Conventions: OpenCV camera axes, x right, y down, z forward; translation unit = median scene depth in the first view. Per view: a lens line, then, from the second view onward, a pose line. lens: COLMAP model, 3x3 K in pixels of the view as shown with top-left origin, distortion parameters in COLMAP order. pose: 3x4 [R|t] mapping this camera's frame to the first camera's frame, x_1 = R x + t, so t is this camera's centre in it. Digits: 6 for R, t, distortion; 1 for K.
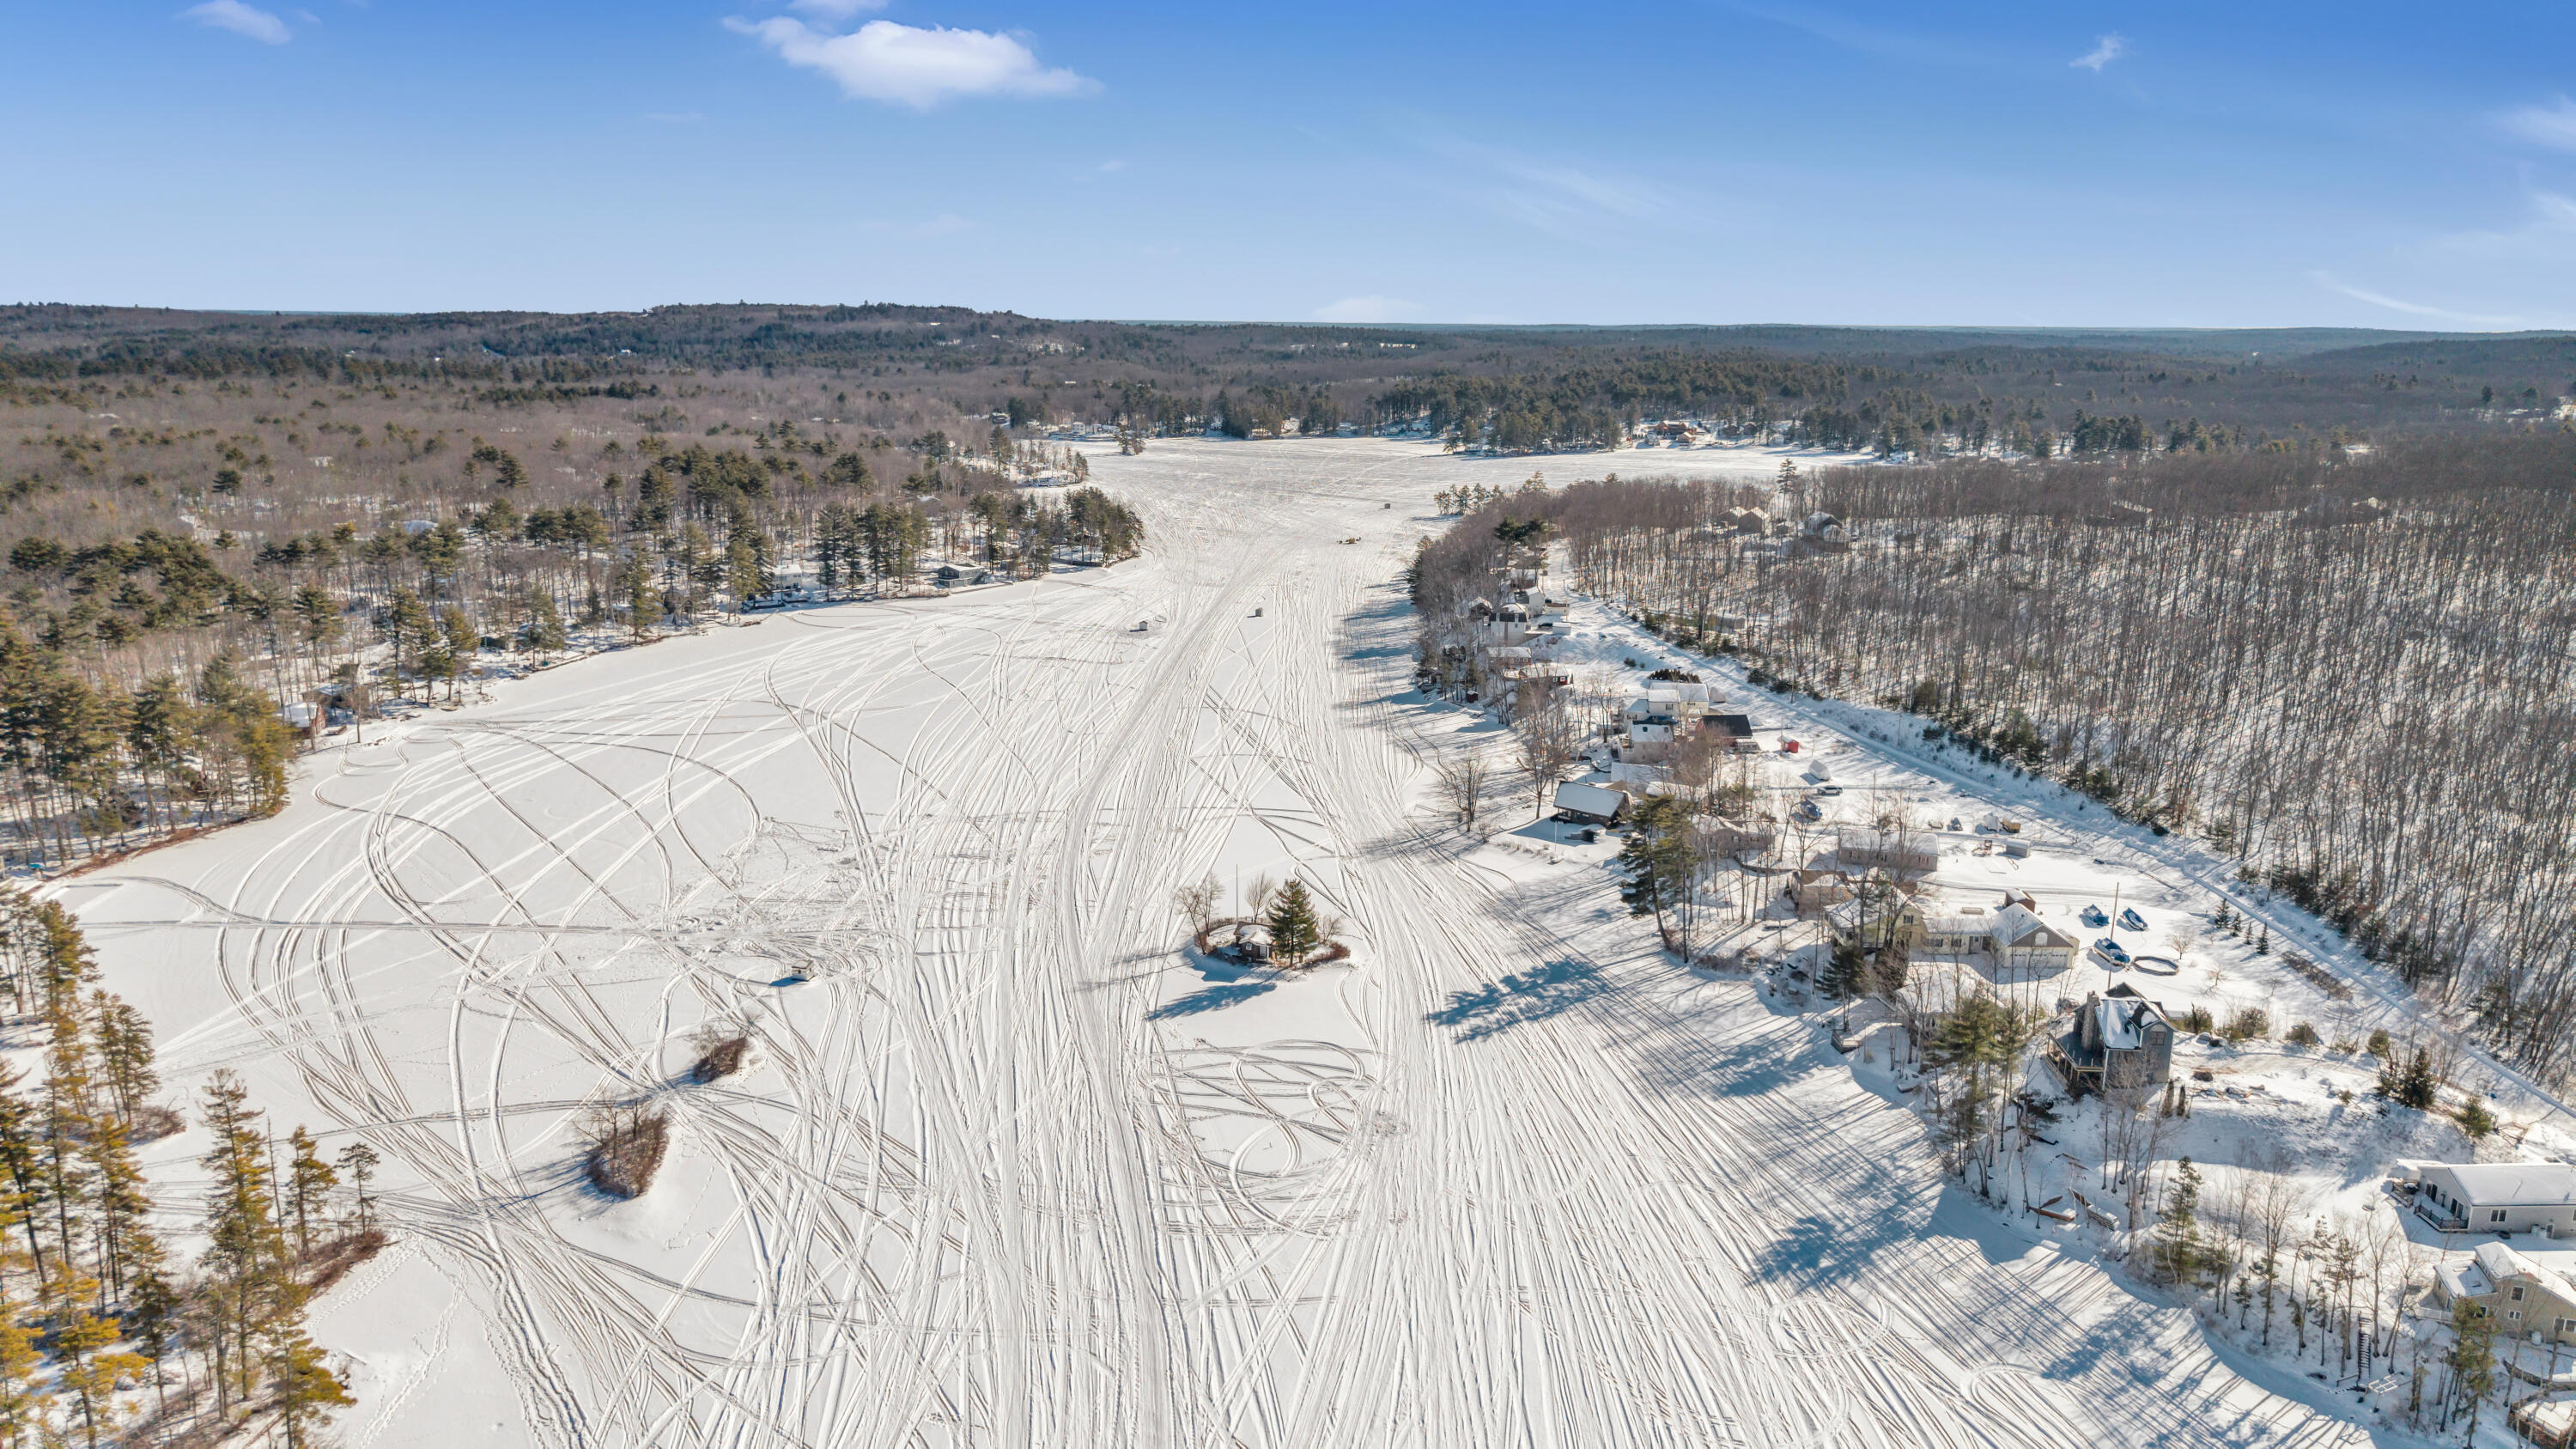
lens RADIAL K [[1822.4, 0, 1288.0], [0, 1822.4, 724.5], [0, 0, 1]] dist [0.088187, -0.002766]
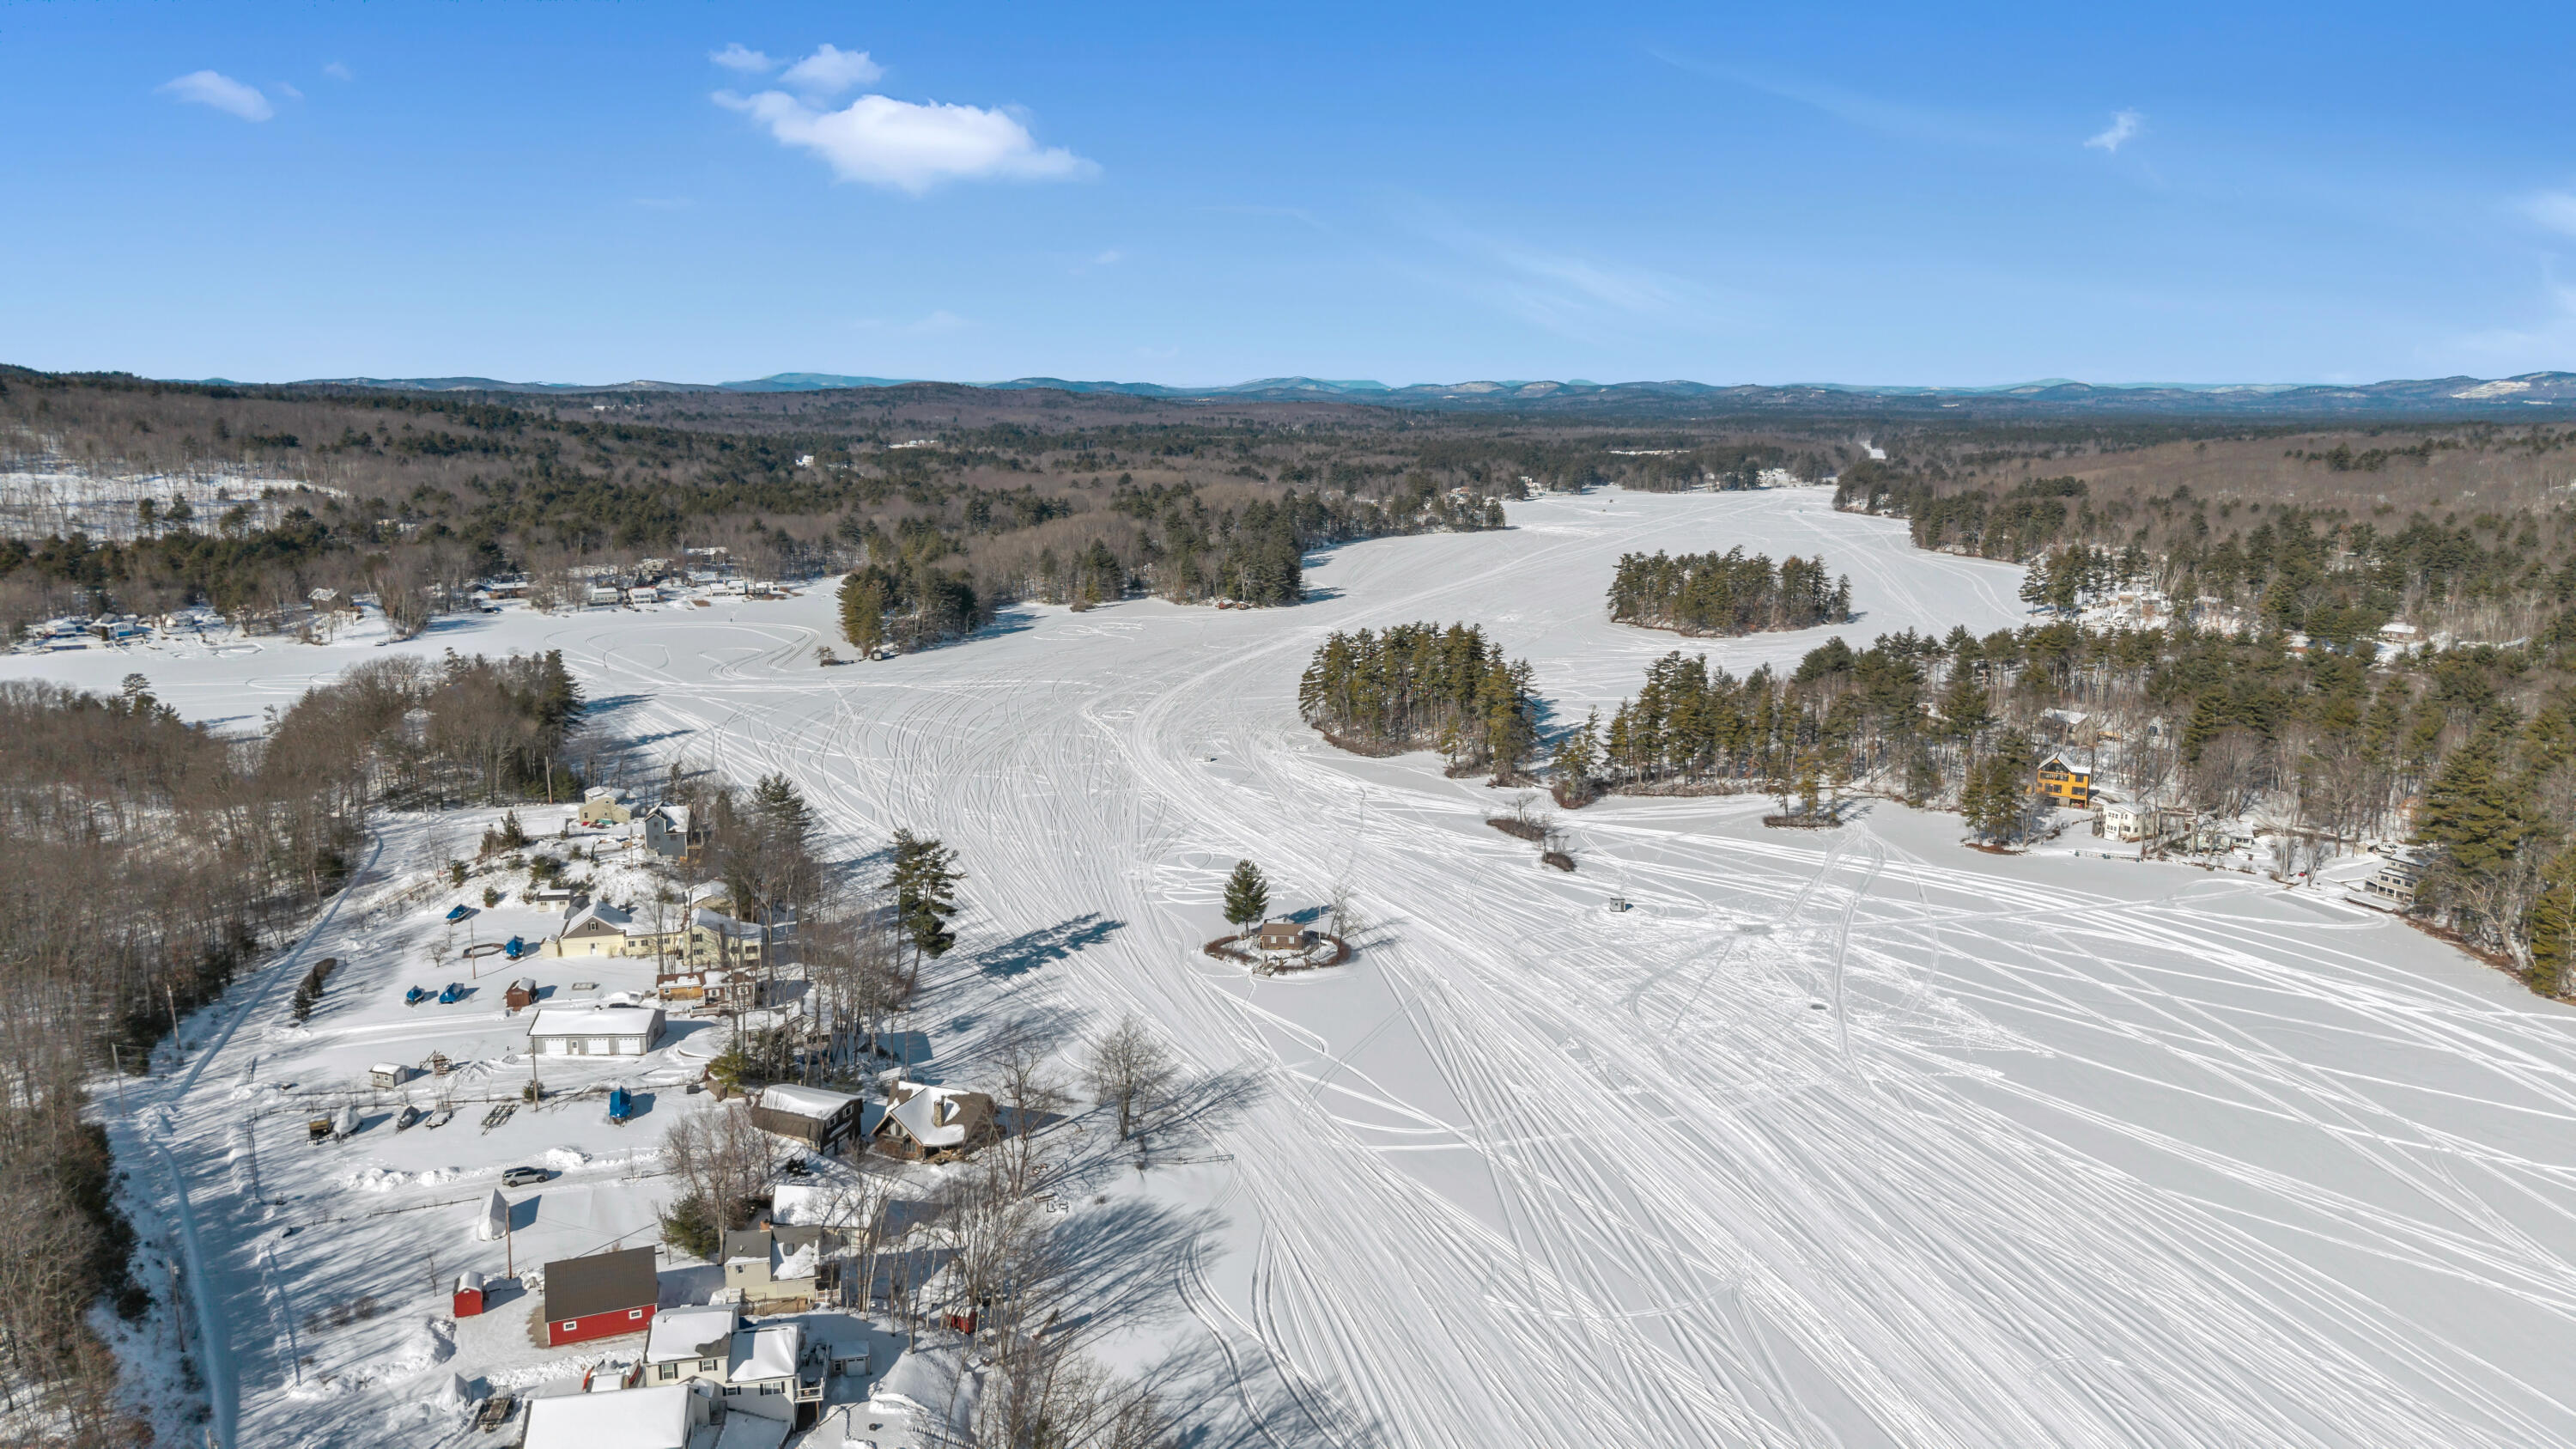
lens RADIAL K [[1822.4, 0, 1288.0], [0, 1822.4, 724.5], [0, 0, 1]] dist [0.088187, -0.002766]
pose [[-0.970665, 0.035031, -0.237870, 0.146054], [-0.068368, 0.908277, 0.412746, -0.279890], [0.230511, 0.416901, -0.879237, 1.155940]]
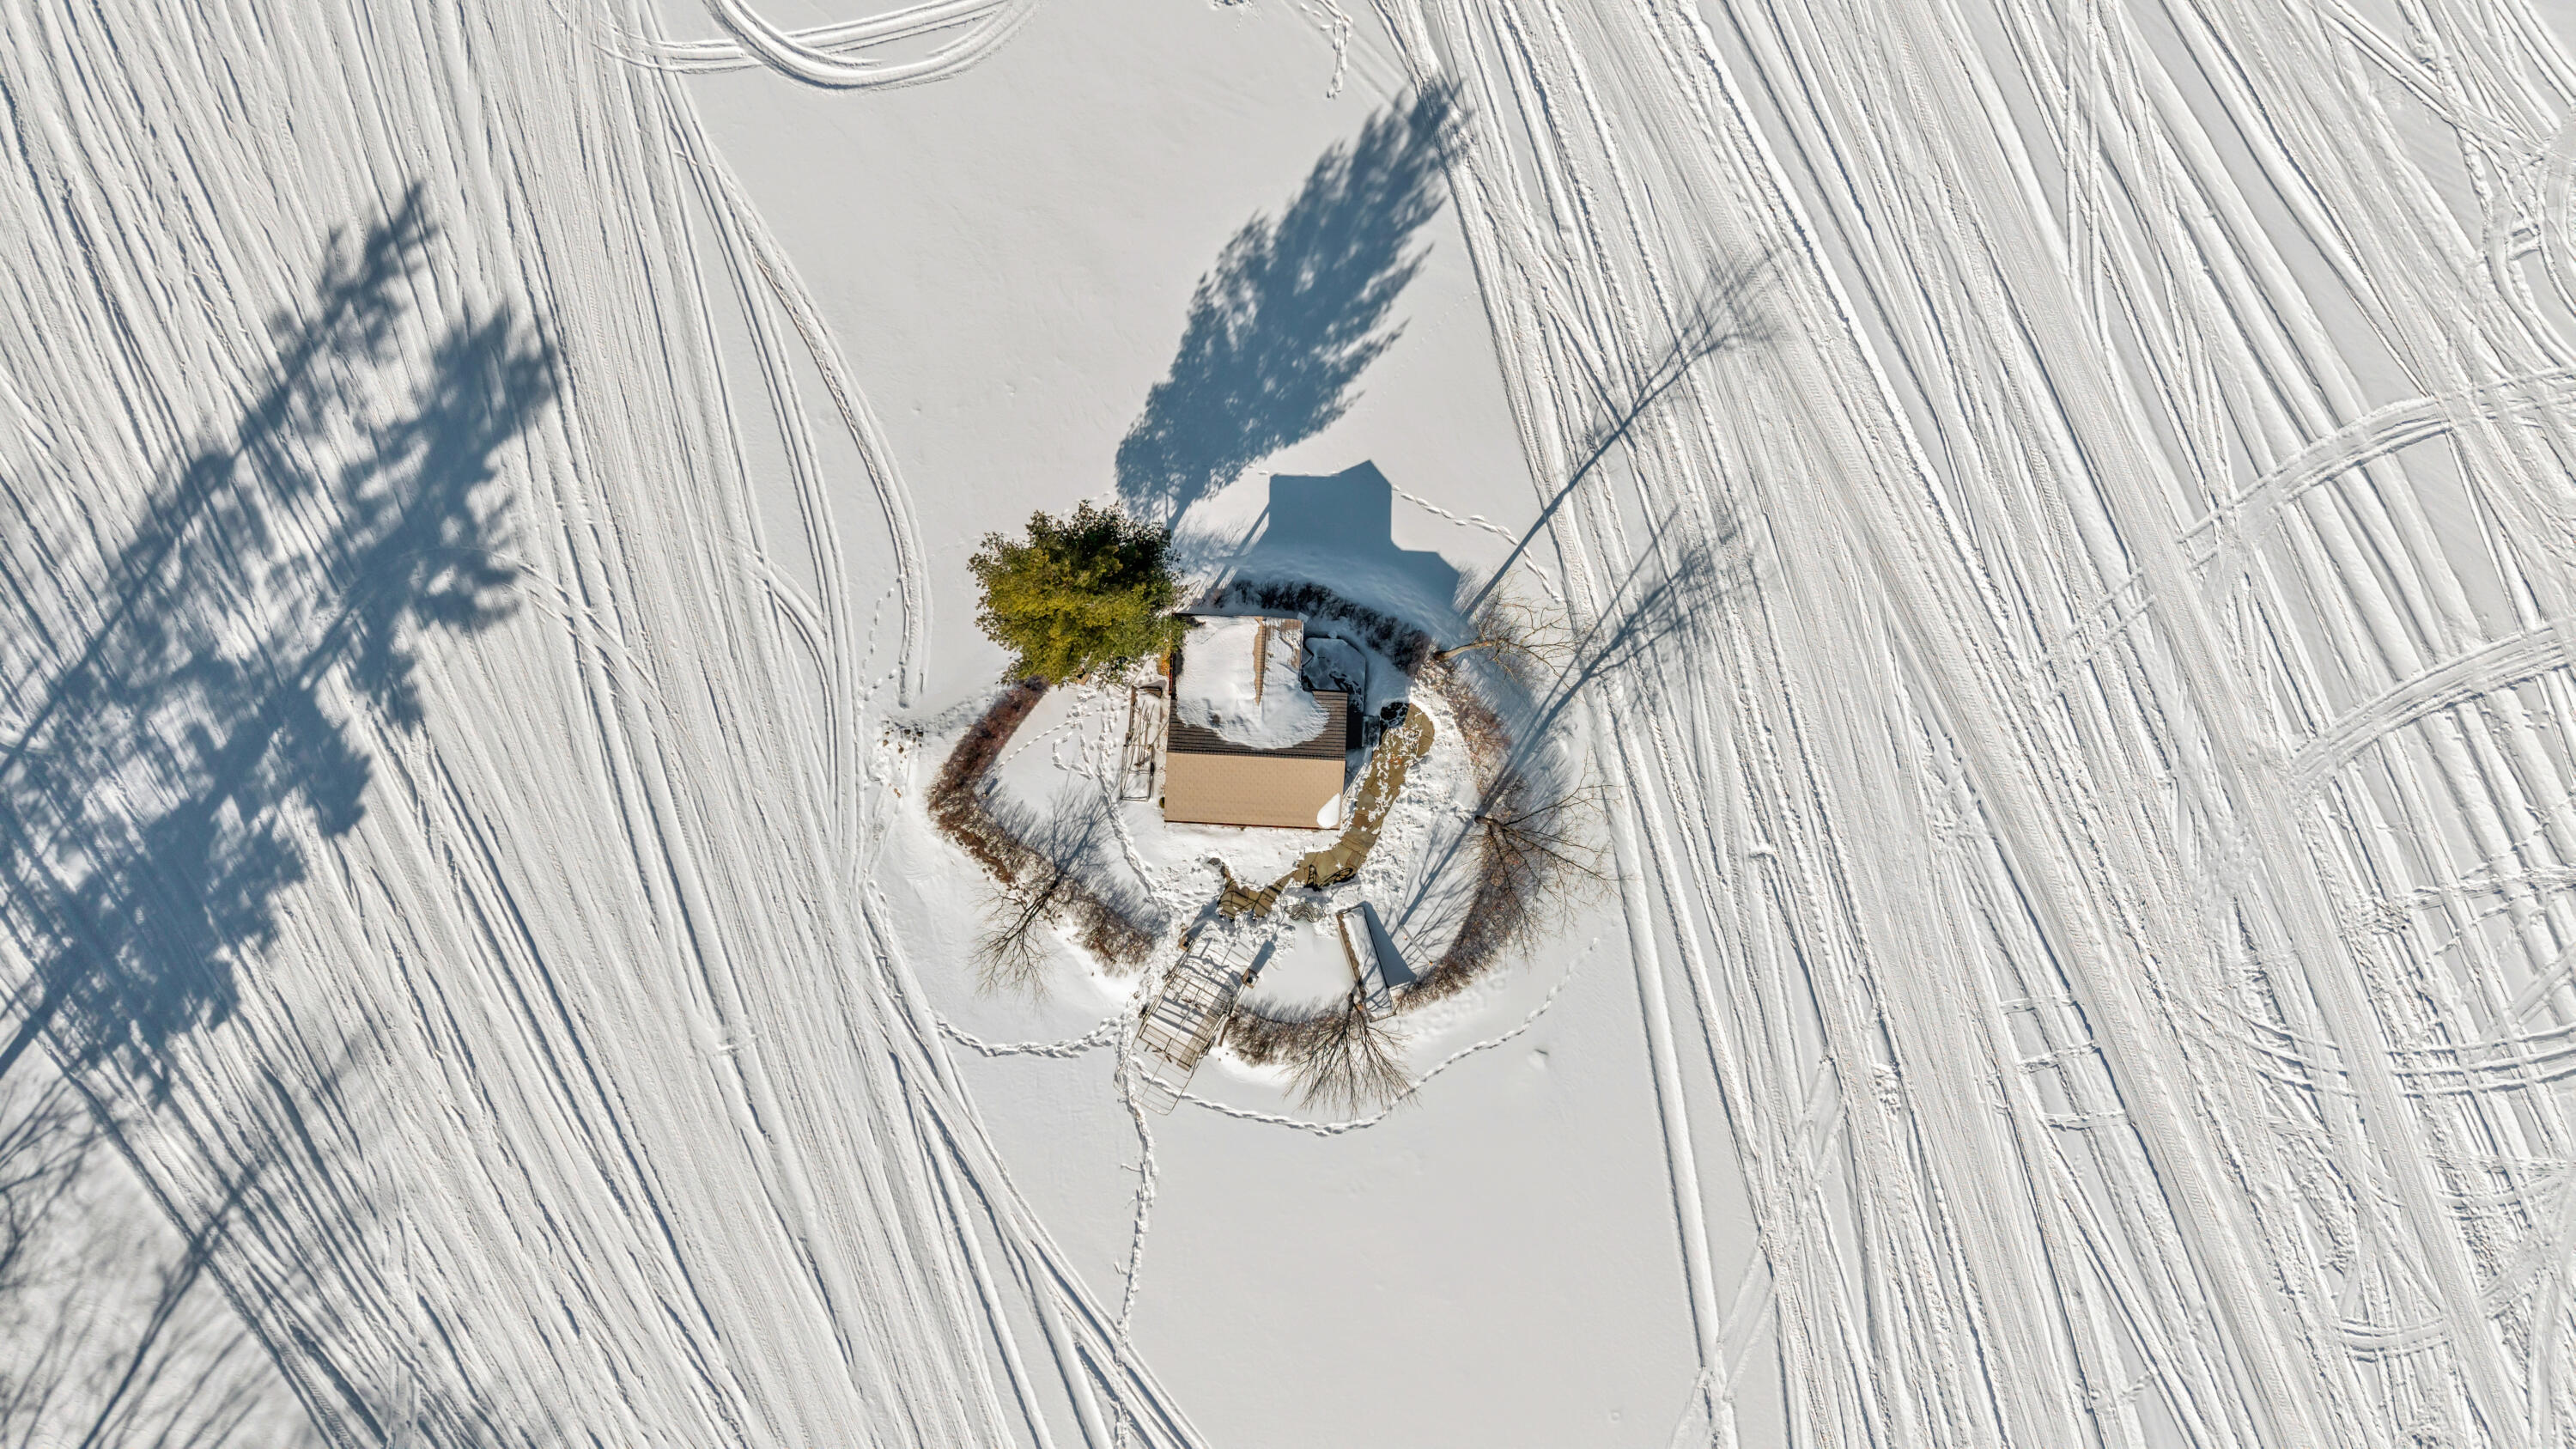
lens RADIAL K [[1760.6, 0, 1321.8], [0, 1760.6, 727.7], [0, 0, 1]] dist [0.028173, -0.033891]
pose [[-0.960461, 0.276055, -0.036178, -0.010294], [-0.095974, -0.206300, 0.973771, -0.079804], [0.261351, 0.938741, 0.224637, 0.561708]]
